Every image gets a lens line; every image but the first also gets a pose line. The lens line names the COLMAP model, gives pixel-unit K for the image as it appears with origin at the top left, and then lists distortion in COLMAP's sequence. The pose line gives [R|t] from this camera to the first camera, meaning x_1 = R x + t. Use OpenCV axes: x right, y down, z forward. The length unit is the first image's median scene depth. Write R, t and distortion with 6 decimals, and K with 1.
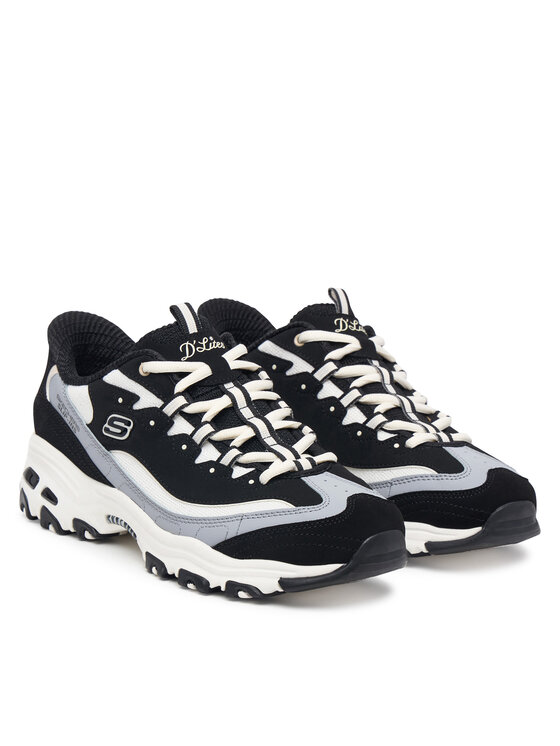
lens RADIAL K [[2193.0, 0, 280.1], [0, 2193.0, 373.1], [0, 0, 1]] dist [0.052791, 0.000000]
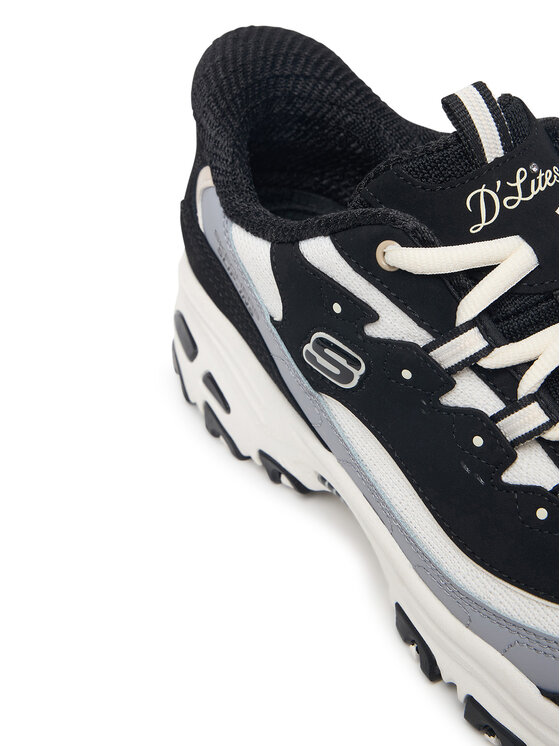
lens RADIAL K [[1246.7, 0, 279.4], [0, 1246.7, 372.9], [0, 0, 1]] dist [-0.241218, 0.000000]
pose [[0.991490, 0.008468, -0.129907, -0.050421], [0.054337, 0.879882, 0.472074, -0.100724], [0.118301, -0.475116, 0.871935, 0.760610]]
